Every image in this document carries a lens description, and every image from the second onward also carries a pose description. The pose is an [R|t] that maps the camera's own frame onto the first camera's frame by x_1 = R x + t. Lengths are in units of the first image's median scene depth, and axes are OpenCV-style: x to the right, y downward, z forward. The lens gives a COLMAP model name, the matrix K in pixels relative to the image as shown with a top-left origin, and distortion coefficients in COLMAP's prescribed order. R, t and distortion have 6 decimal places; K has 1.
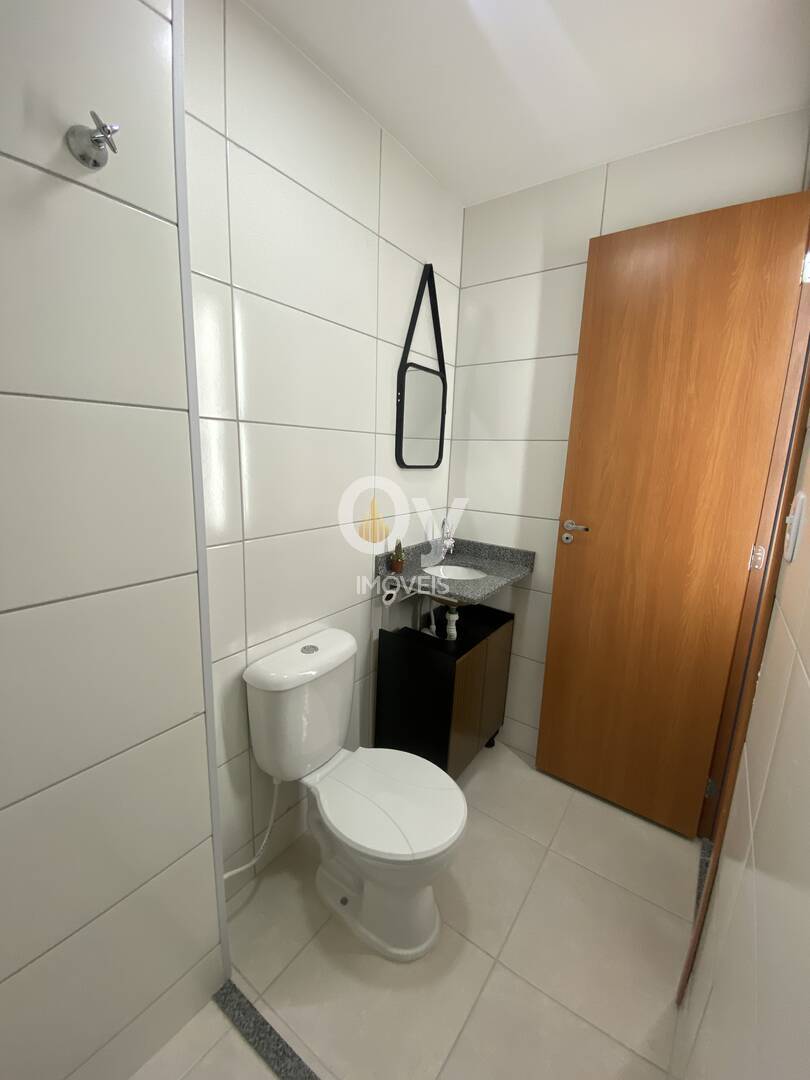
lens RADIAL K [[430.8, 0, 405.0], [0, 430.8, 540.0], [0, 0, 1]] dist [-0.000967, -0.000398]
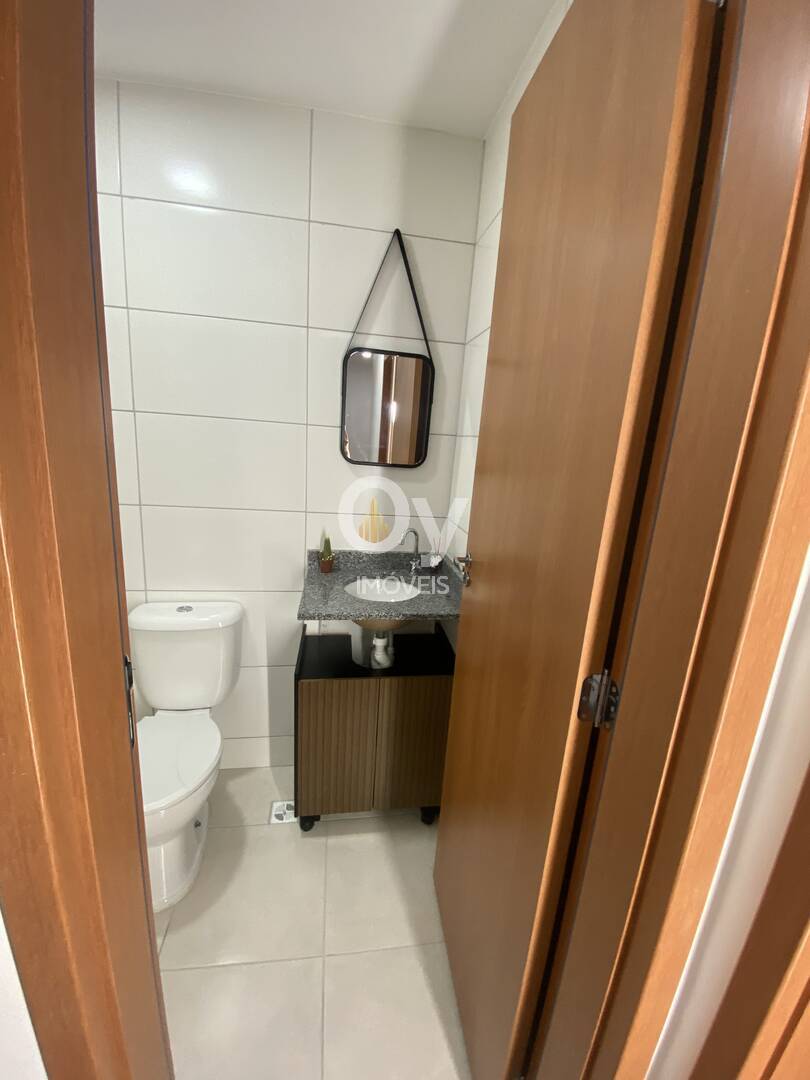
lens RADIAL K [[430.8, 0, 405.0], [0, 430.8, 540.0], [0, 0, 1]] dist [-0.000967, -0.000398]
pose [[0.704603, 0.170246, -0.688877, 0.755477], [-0.184567, 0.981349, 0.053747, -0.078619], [0.685179, 0.089274, 0.722883, 0.437146]]
